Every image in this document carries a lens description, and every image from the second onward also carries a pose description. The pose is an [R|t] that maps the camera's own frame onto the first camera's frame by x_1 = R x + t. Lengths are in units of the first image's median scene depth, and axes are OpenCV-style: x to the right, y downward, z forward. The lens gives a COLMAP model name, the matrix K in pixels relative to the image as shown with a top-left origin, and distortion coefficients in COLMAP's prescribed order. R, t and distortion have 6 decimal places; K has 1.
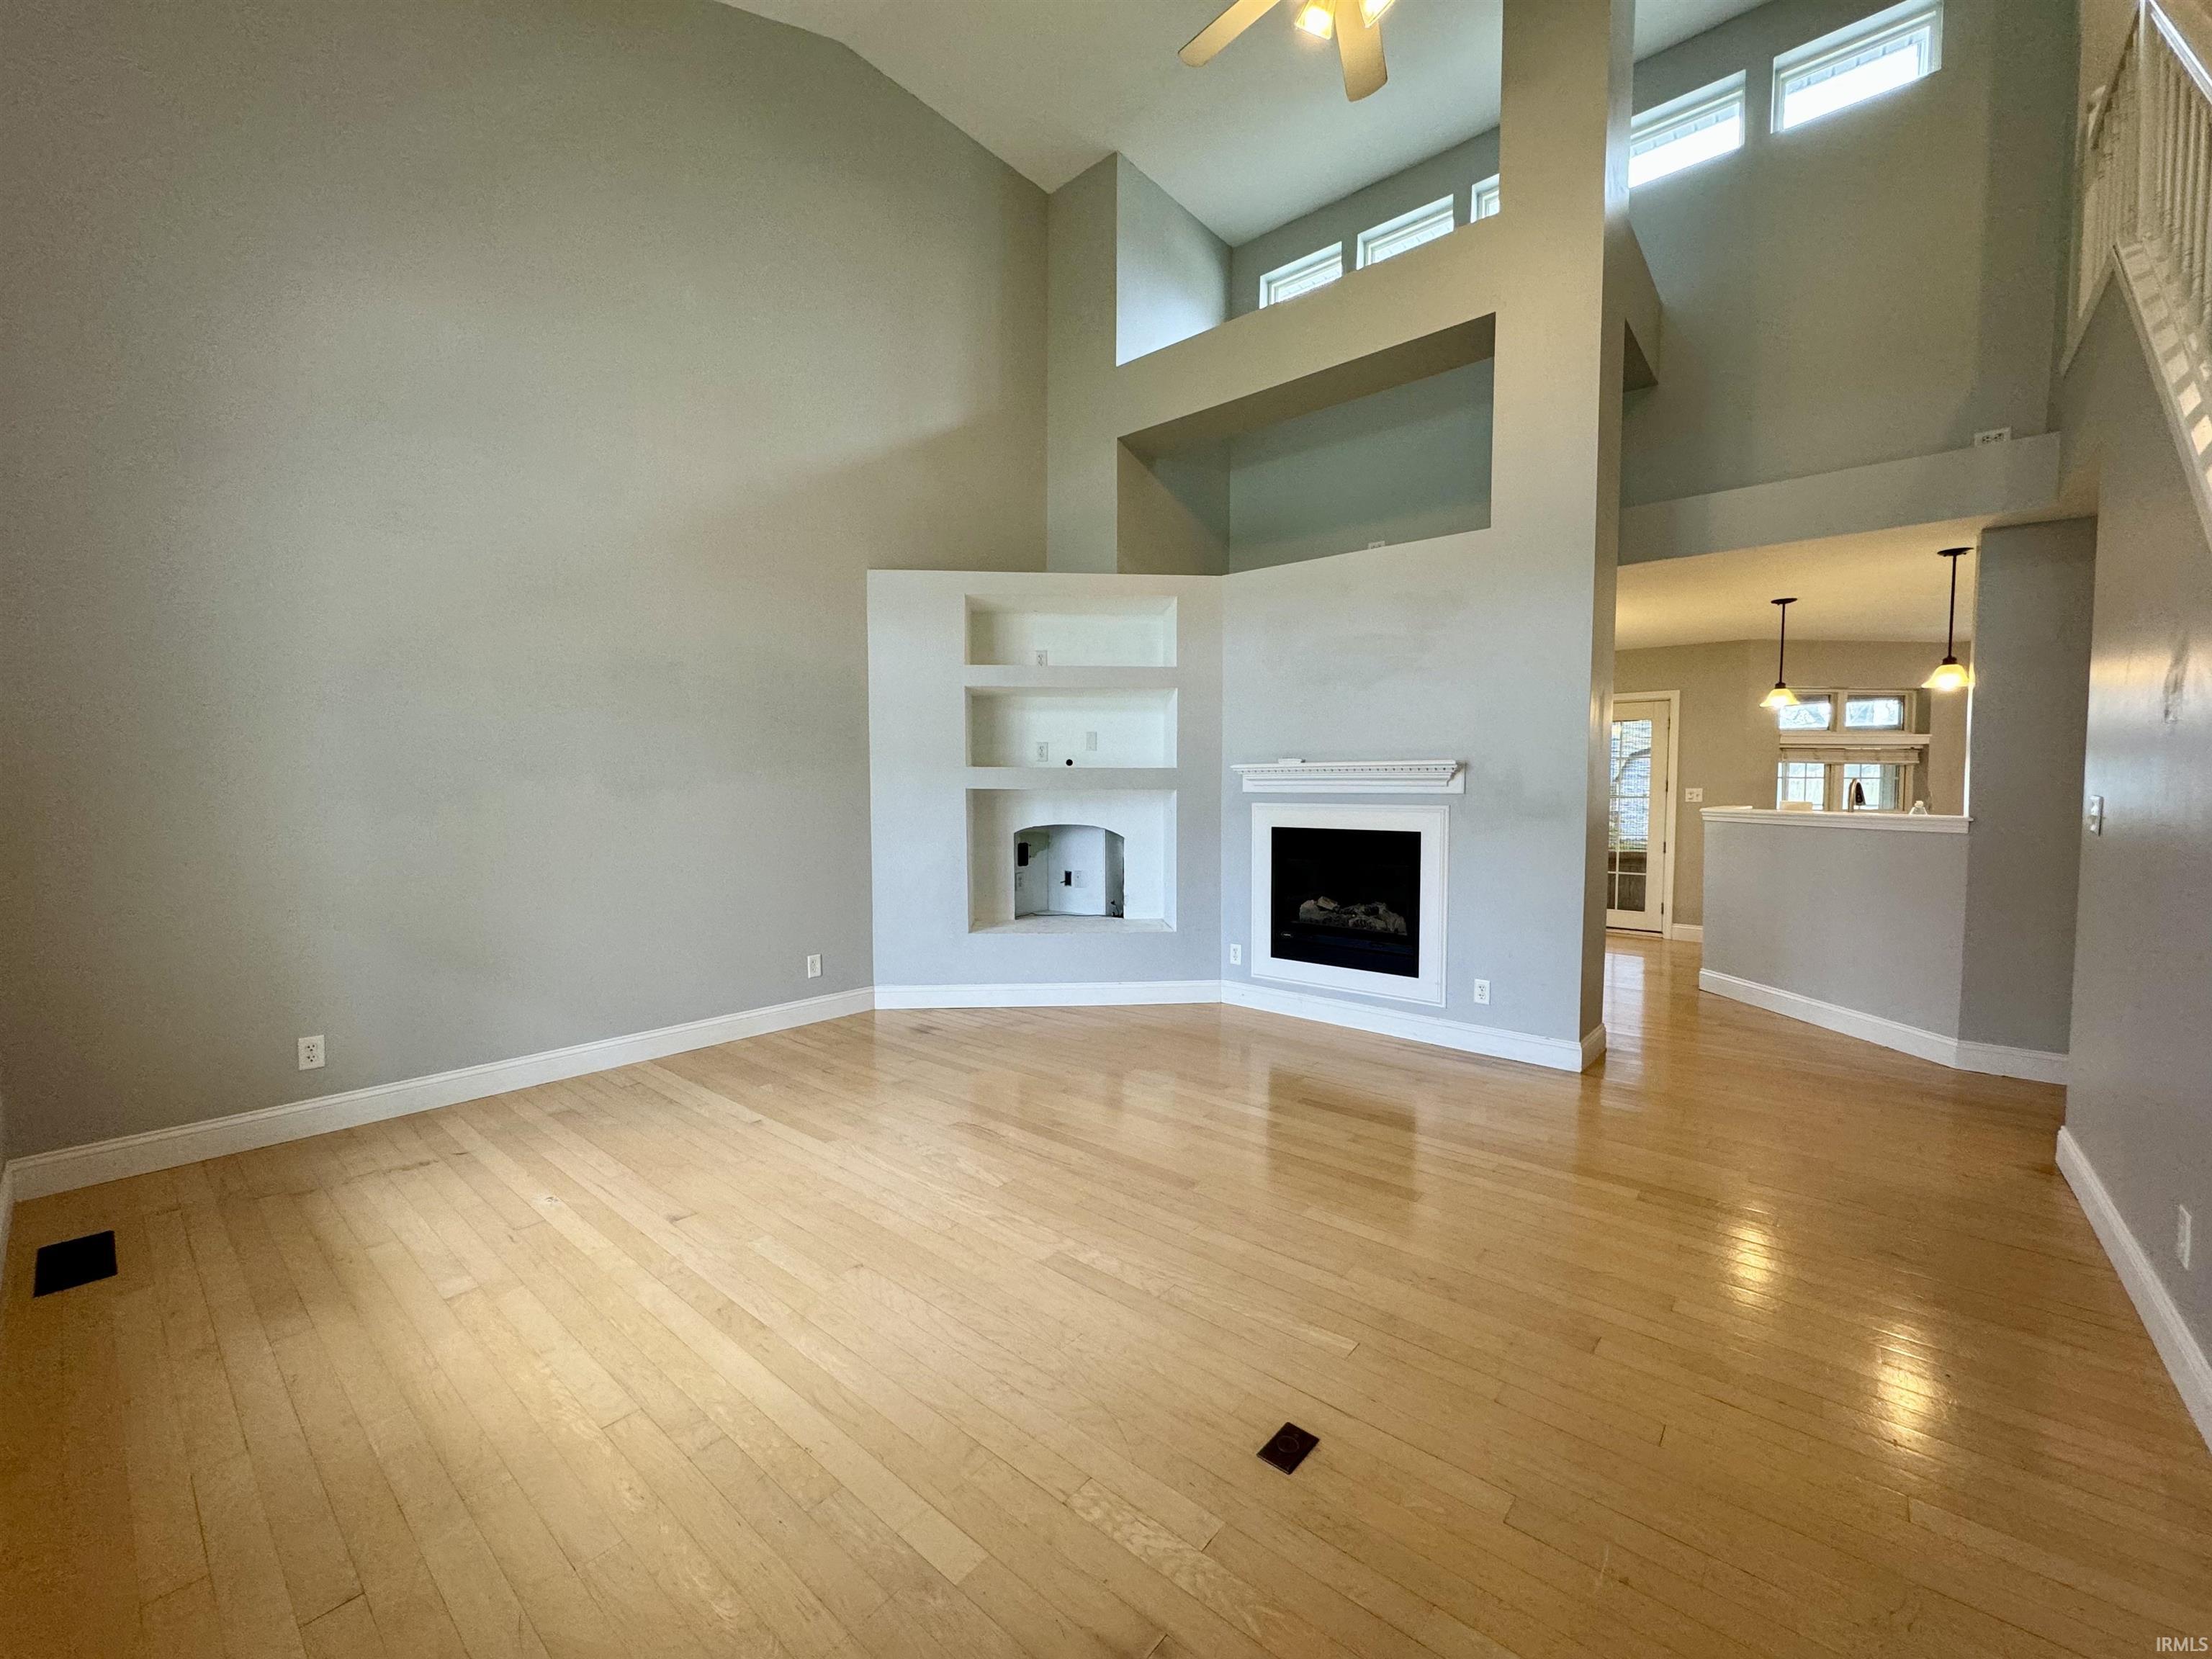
lens RADIAL K [[876.0, 0, 1106.0], [0, 876.0, 829.5], [0, 0, 1]] dist [-0.002518, -0.000345]
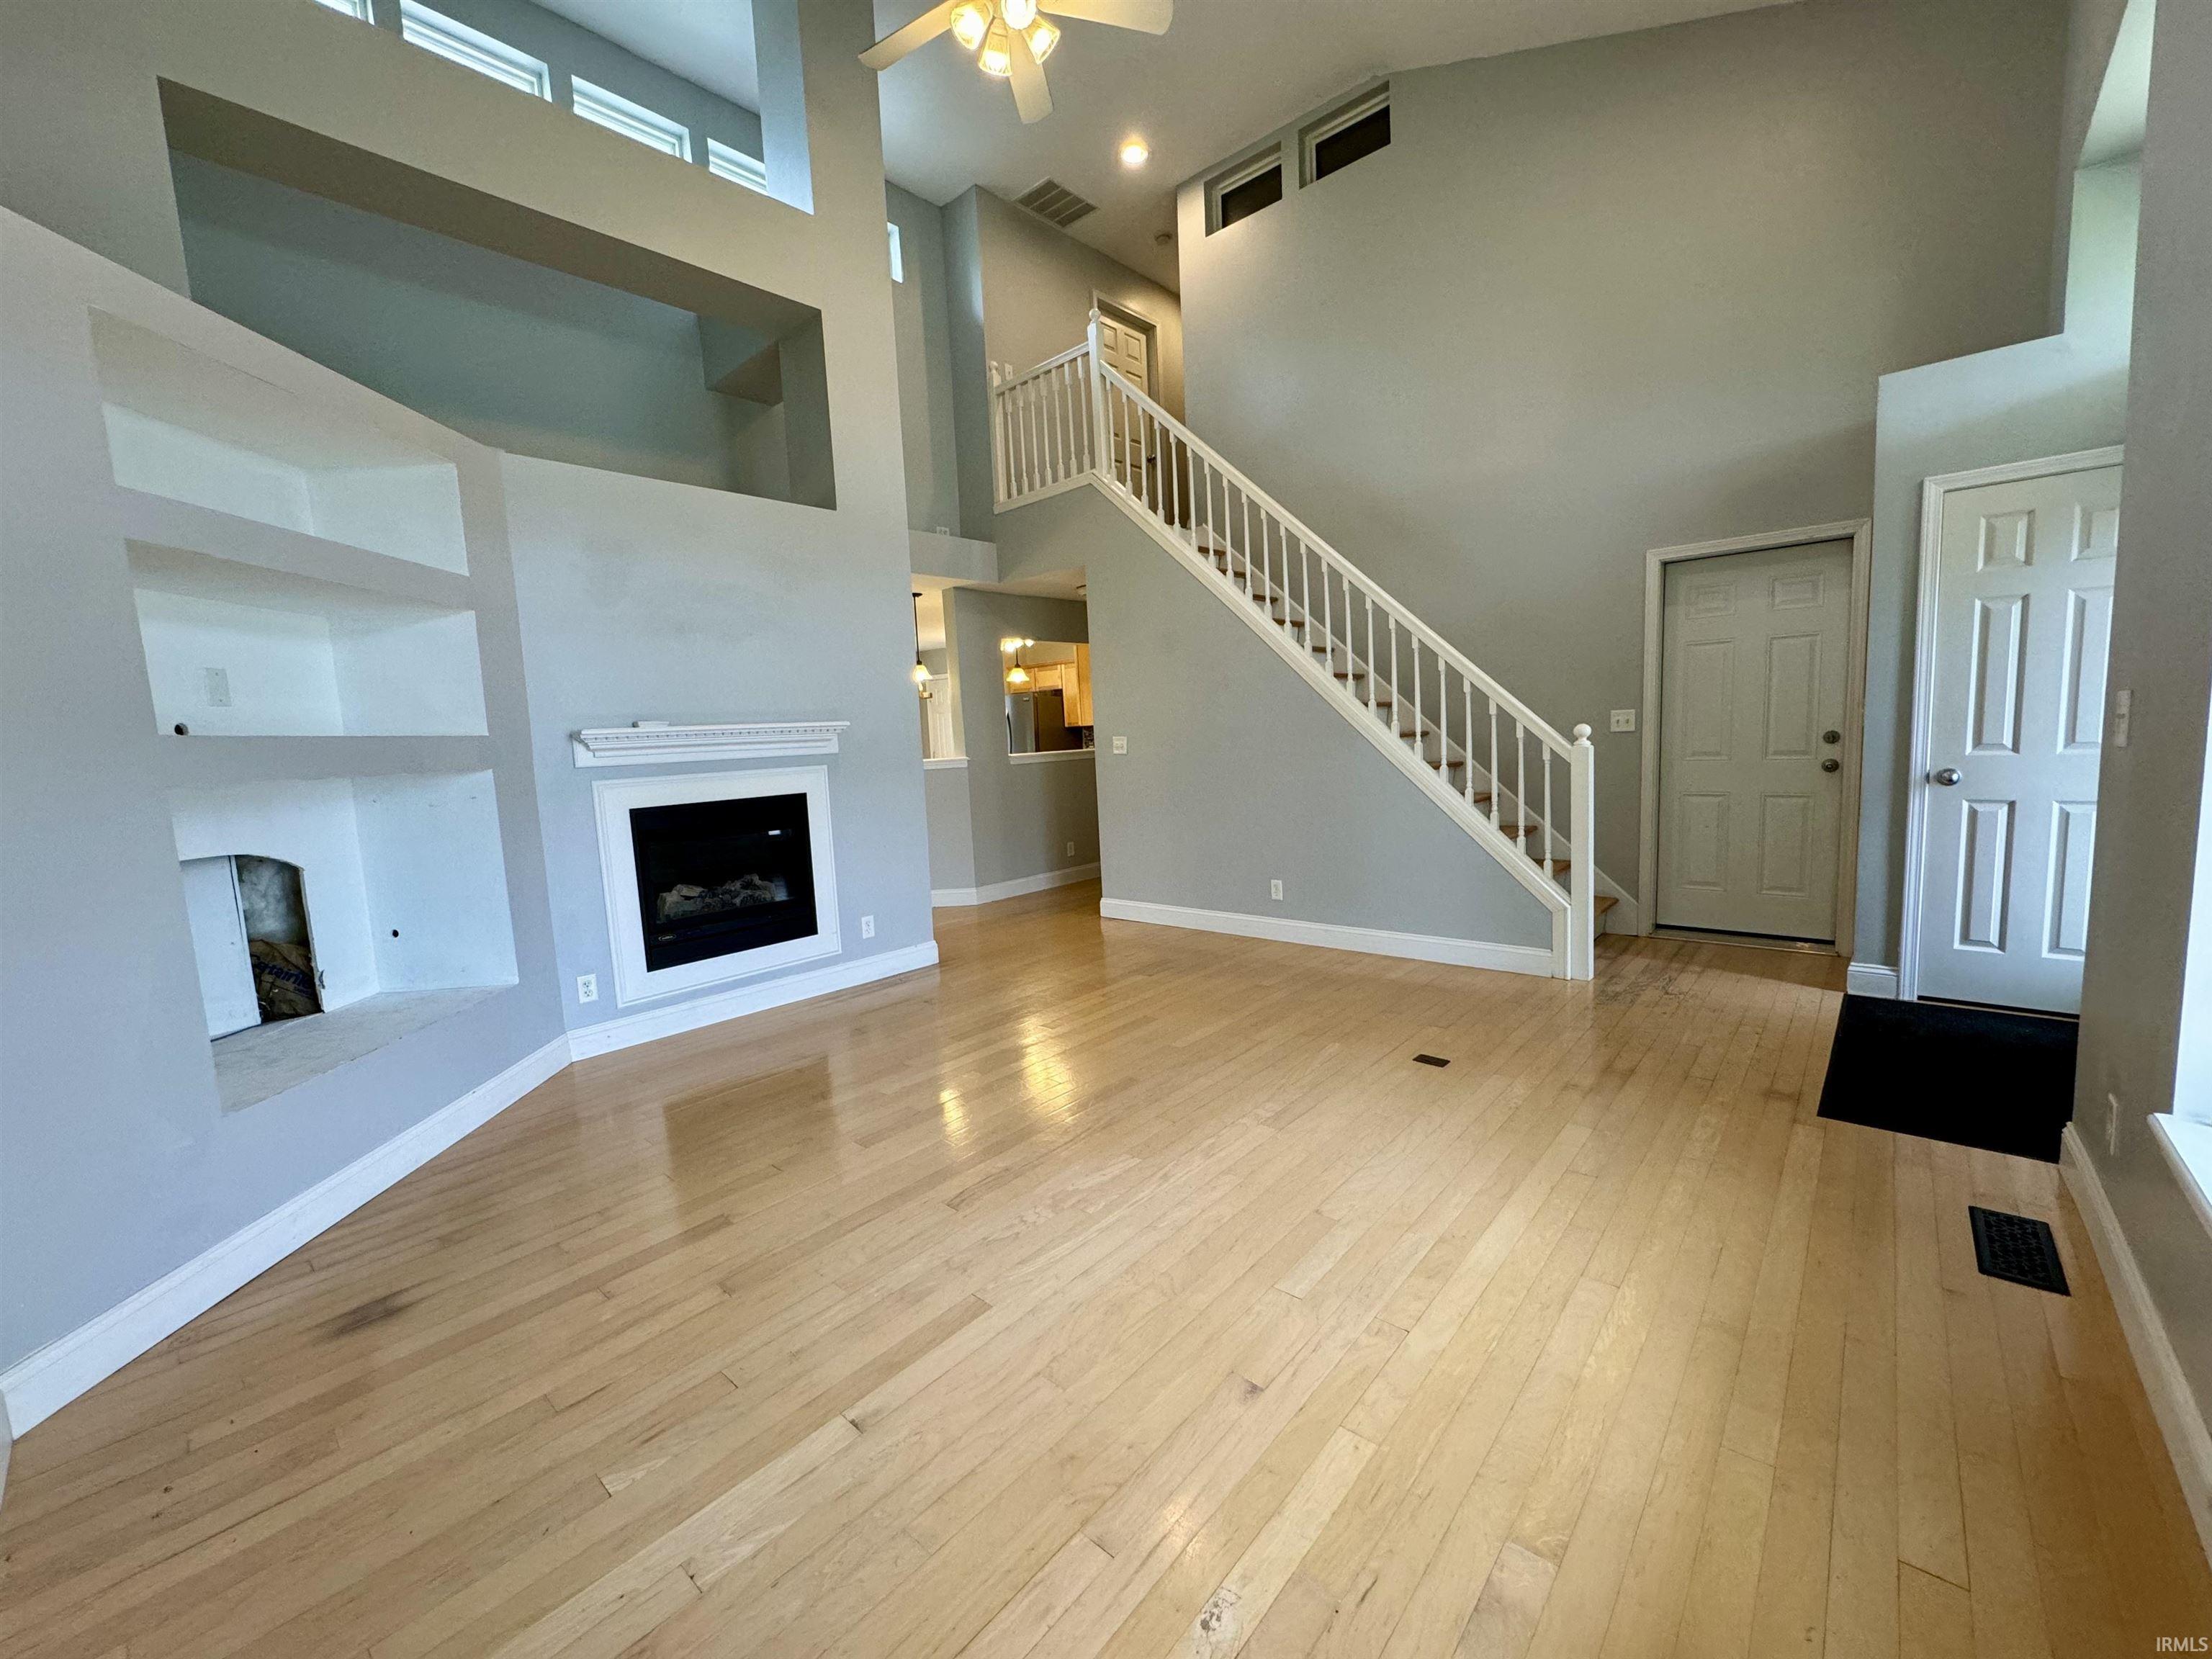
lens RADIAL K [[876.0, 0, 1106.0], [0, 876.0, 829.5], [0, 0, 1]] dist [-0.002518, -0.000345]
pose [[0.026837, -0.112923, 0.993241, -0.663483], [0.096497, 0.989252, 0.109862, -0.033933], [-0.994971, 0.092896, 0.037445, 0.628903]]
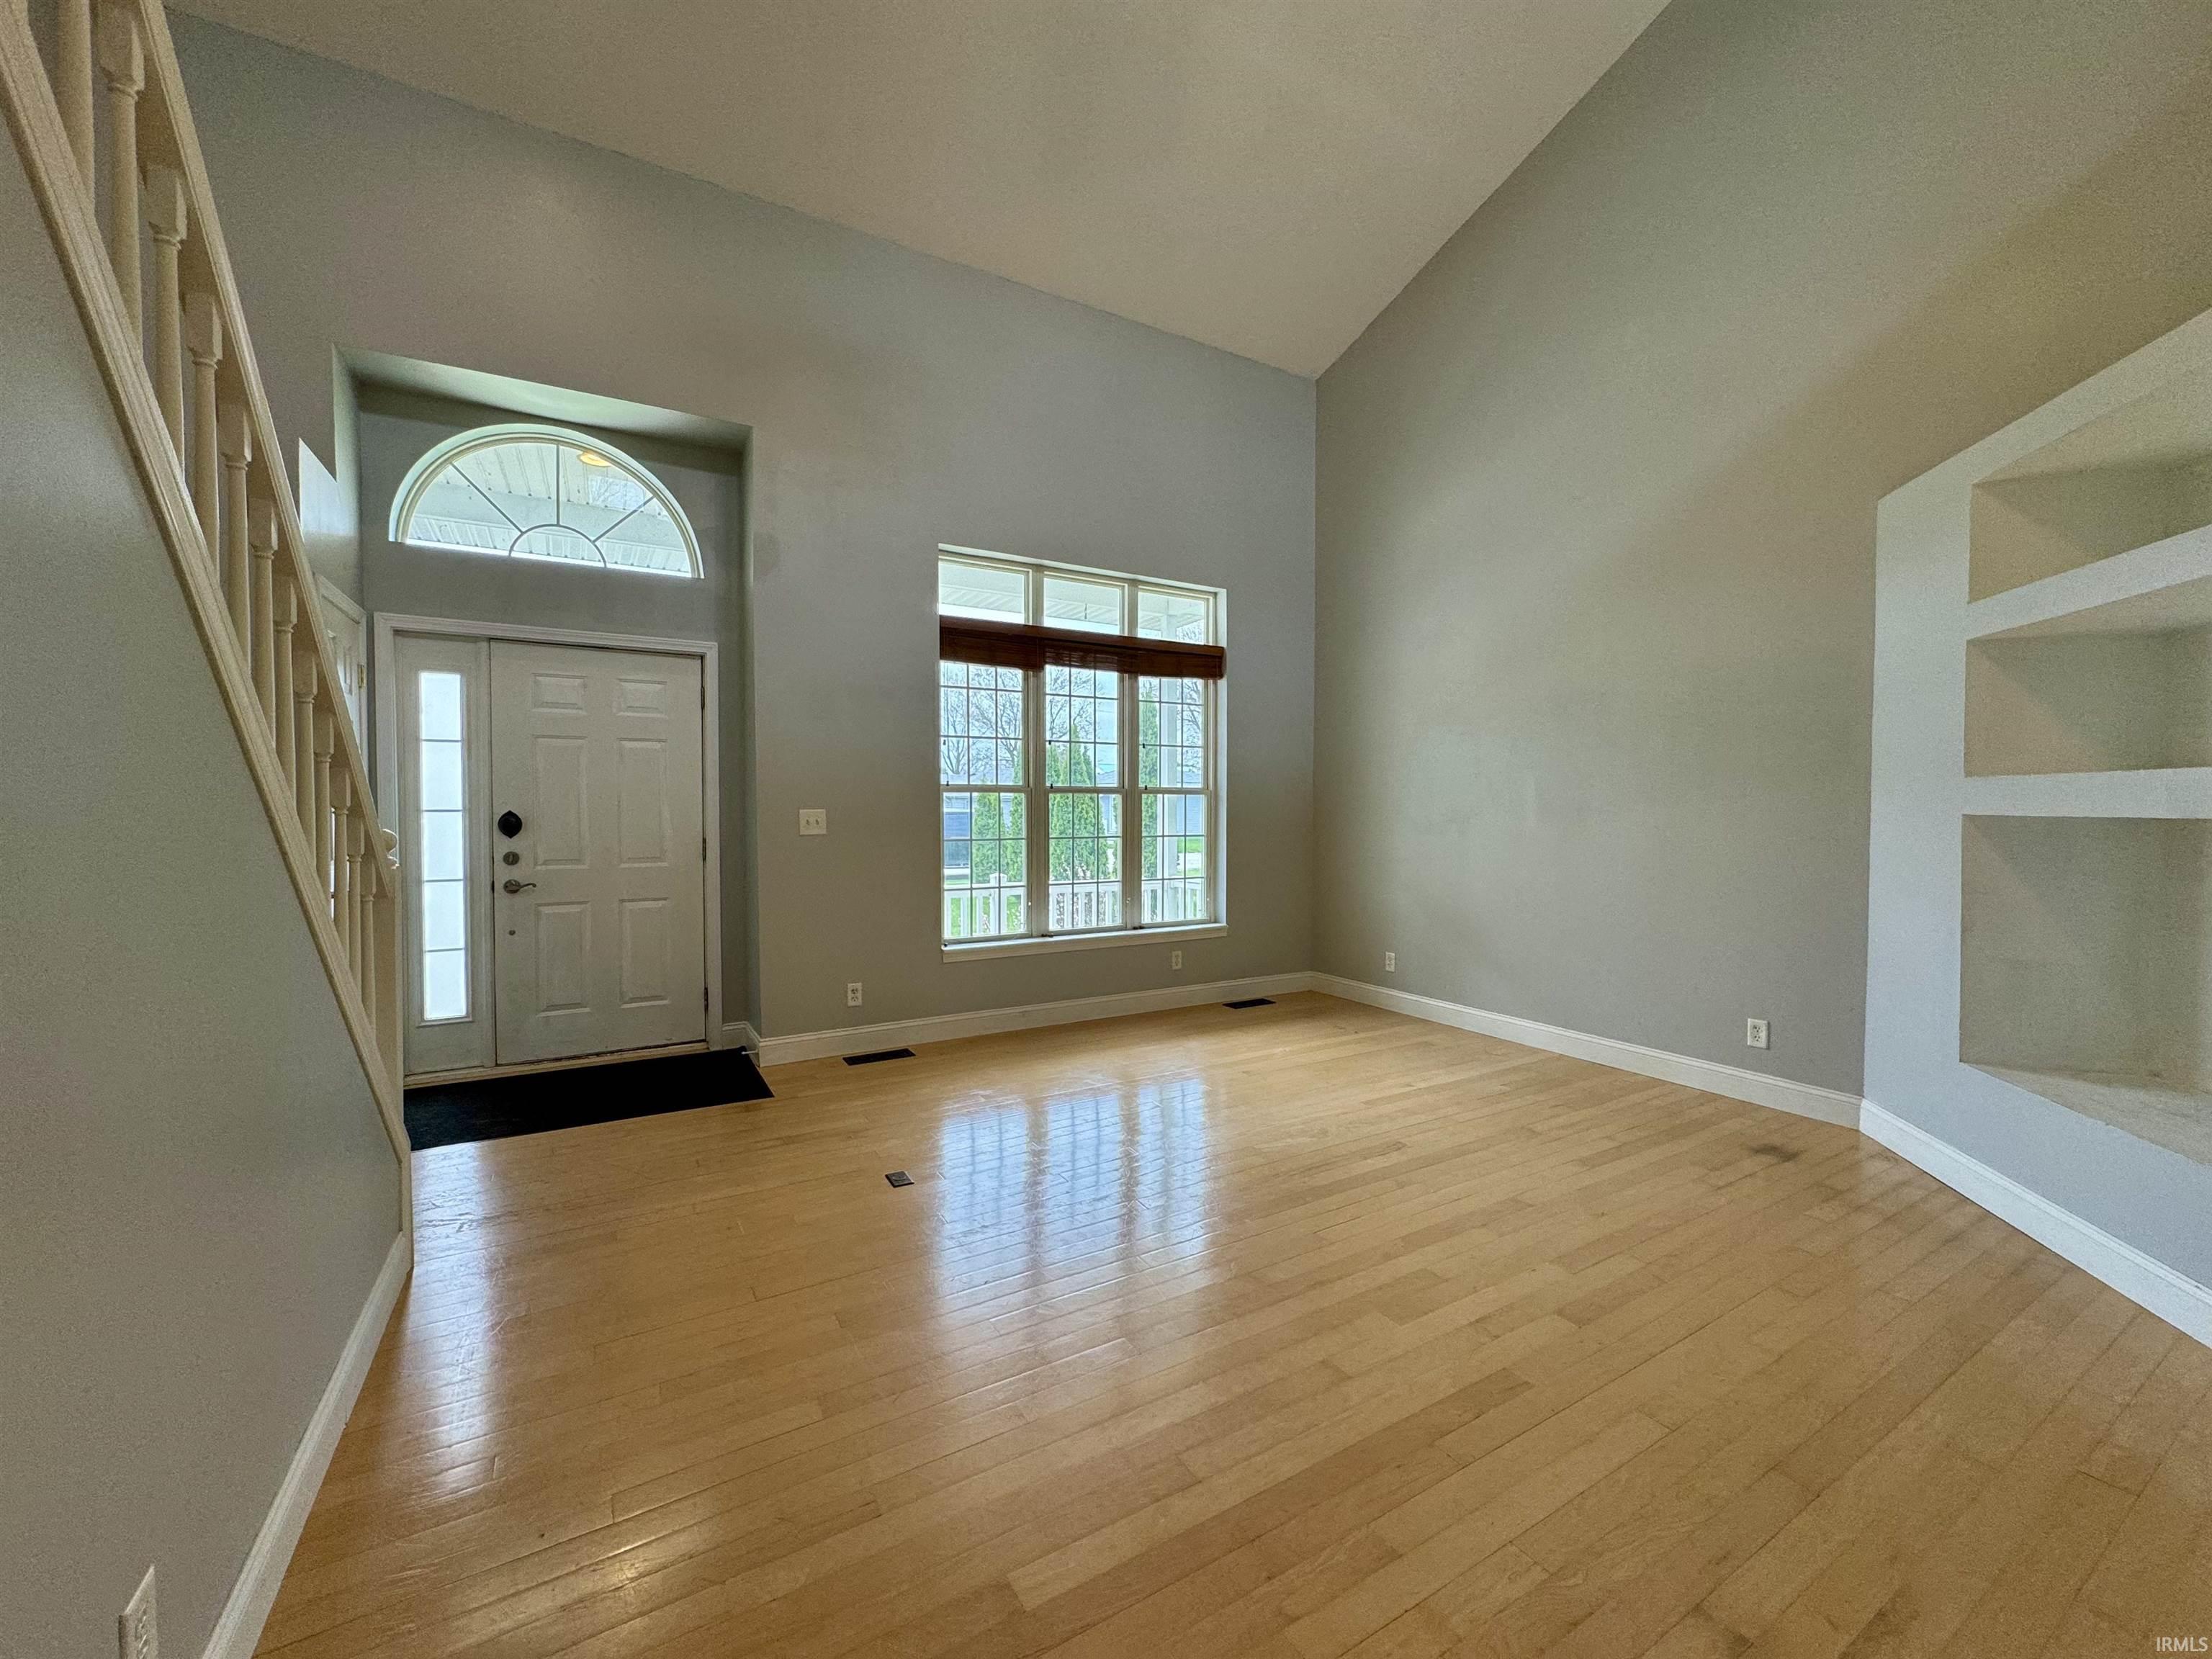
lens RADIAL K [[876.0, 0, 1106.0], [0, 876.0, 829.5], [0, 0, 1]] dist [-0.002518, -0.000345]
pose [[-0.332717, 0.021776, -0.942775, 0.682942], [-0.047506, 0.998077, 0.039818, -0.037633], [0.941829, 0.058036, -0.331043, 0.764843]]
